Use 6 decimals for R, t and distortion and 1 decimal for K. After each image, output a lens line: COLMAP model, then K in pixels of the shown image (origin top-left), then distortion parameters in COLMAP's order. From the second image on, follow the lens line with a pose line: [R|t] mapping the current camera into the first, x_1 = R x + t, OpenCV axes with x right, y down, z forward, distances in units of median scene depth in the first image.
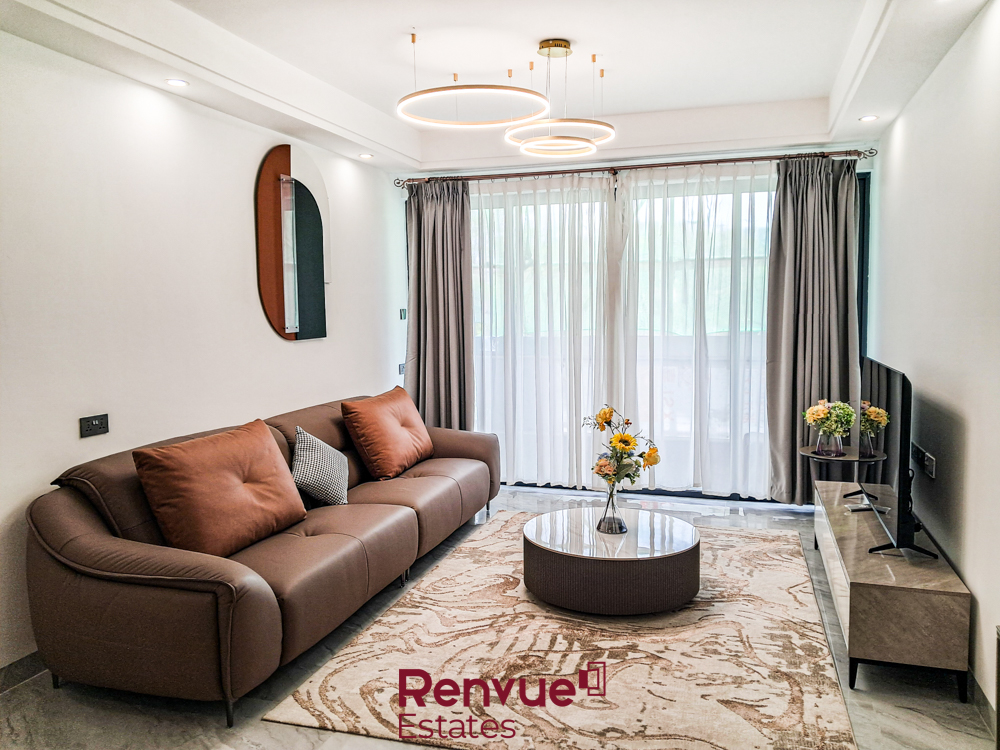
lens RADIAL K [[778.1, 0, 507.4], [0, 778.1, 367.8], [0, 0, 1]] dist [0.009942, 0.005051]
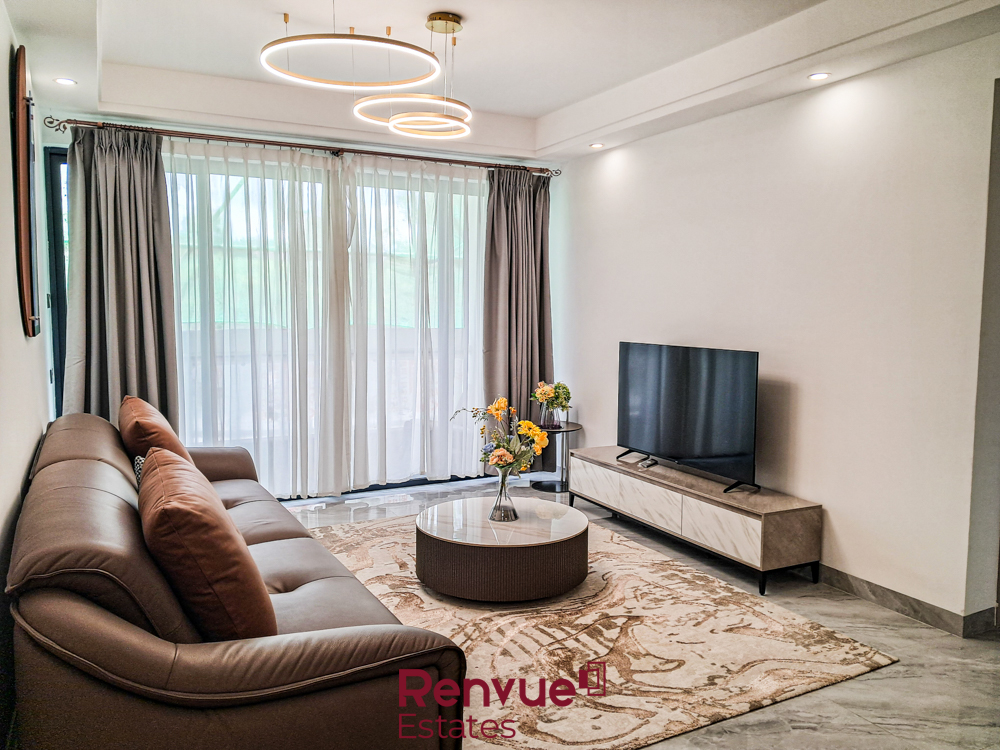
lens RADIAL K [[789.2, 0, 473.1], [0, 789.2, 363.7], [0, 0, 1]] dist [0.116329, -0.260316]
pose [[0.708635, -0.036905, 0.704610, -0.680486], [0.036507, 0.999211, 0.015619, -0.010934], [-0.704630, 0.014655, 0.709423, 0.322560]]
